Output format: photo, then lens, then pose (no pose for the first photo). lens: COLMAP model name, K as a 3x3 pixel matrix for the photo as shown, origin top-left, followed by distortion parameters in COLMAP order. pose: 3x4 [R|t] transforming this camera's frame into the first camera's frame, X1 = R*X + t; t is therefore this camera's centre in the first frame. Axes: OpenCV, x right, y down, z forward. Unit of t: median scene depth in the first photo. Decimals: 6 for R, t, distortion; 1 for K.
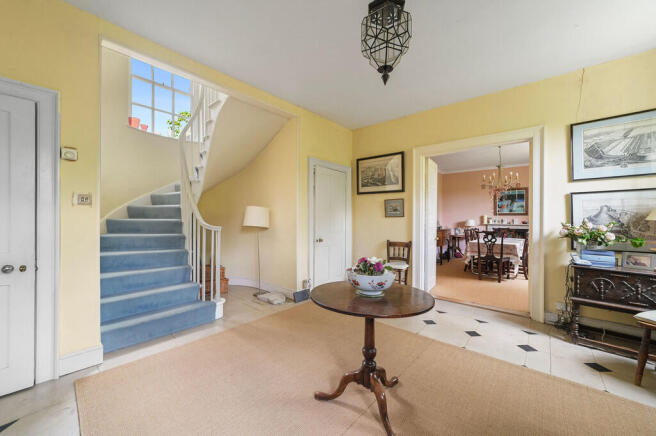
lens RADIAL K [[249.7, 0, 328.0], [0, 249.7, 218.0], [0, 0, 1]] dist [-0.000390, 0.000178]
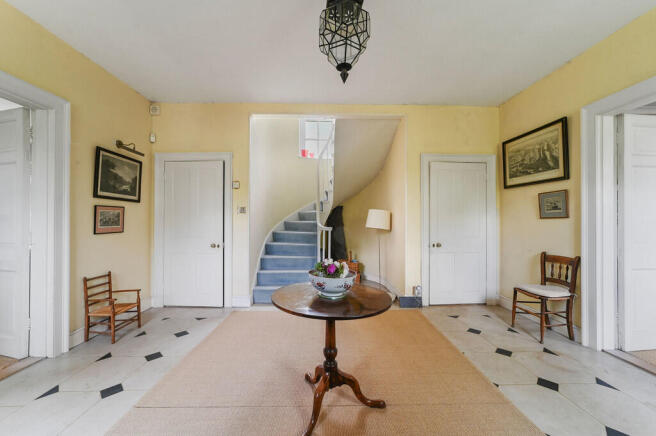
lens RADIAL K [[249.7, 0, 328.0], [0, 249.7, 218.0], [0, 0, 1]] dist [-0.000390, 0.000178]
pose [[0.693111, -0.008142, -0.720785, 0.335465], [0.002893, 0.999960, -0.008513, -0.000706], [0.720825, 0.003816, 0.693107, 0.105201]]
